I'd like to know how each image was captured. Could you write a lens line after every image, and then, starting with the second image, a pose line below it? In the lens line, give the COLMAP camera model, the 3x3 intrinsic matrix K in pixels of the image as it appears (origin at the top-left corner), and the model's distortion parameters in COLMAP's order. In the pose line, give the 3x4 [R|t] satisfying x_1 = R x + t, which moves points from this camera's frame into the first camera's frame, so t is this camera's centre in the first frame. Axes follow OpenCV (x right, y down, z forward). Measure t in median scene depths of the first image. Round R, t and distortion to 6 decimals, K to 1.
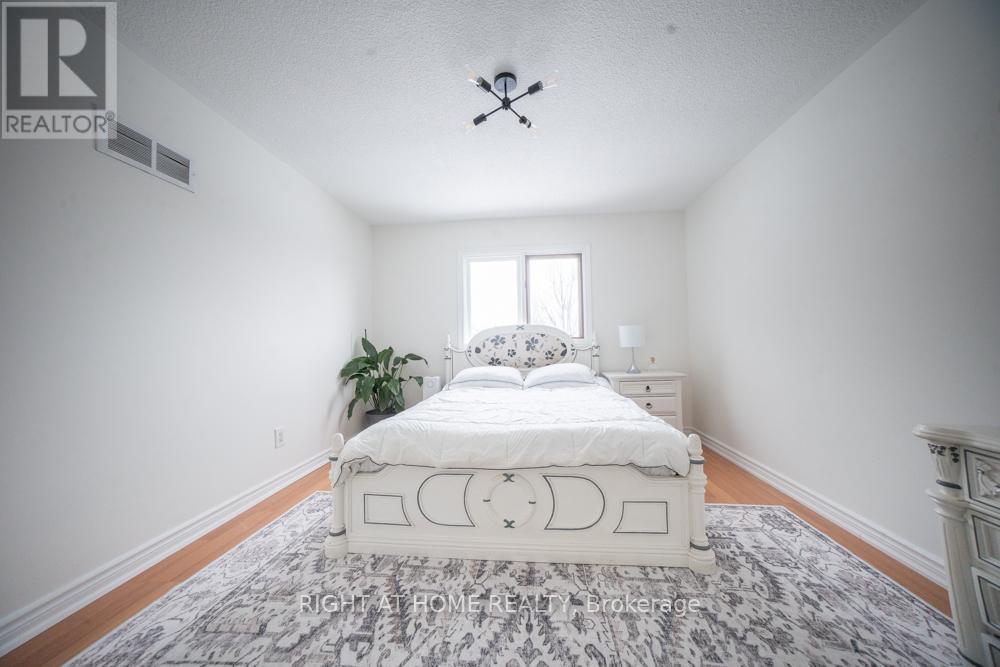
lens RADIAL K [[355.7, 0, 512.1], [0, 355.7, 332.6], [0, 0, 1]] dist [-0.041742, 0.028520]
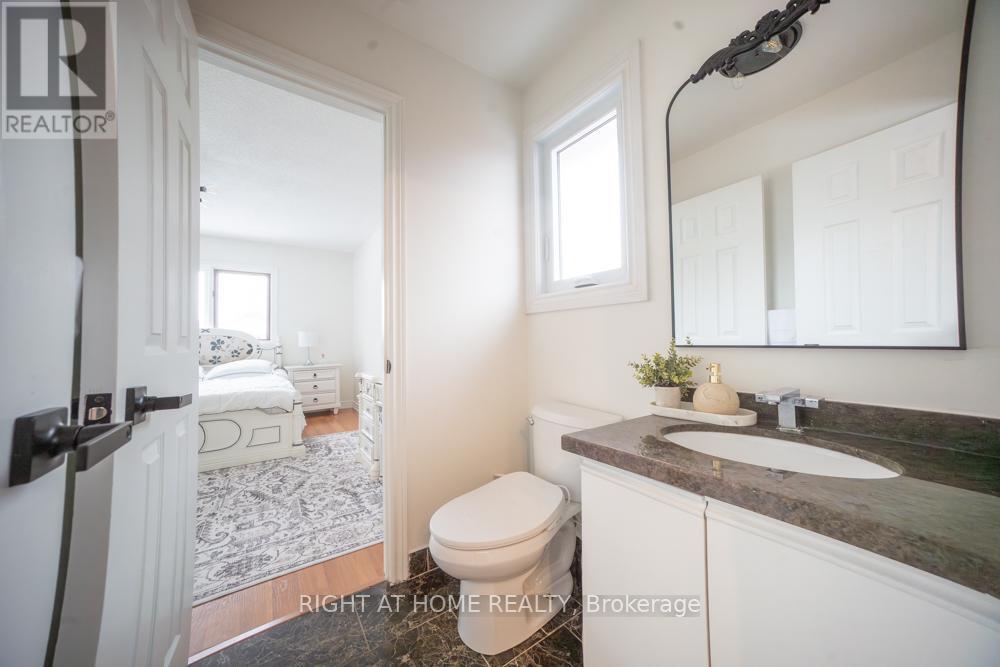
lens RADIAL K [[355.7, 0, 512.1], [0, 355.7, 332.6], [0, 0, 1]] dist [-0.041742, 0.028520]
pose [[0.778145, 0.021851, 0.627704, 0.088866], [-0.020949, 0.999742, -0.008832, -0.019435], [-0.627735, -0.006277, 0.778402, -0.564017]]
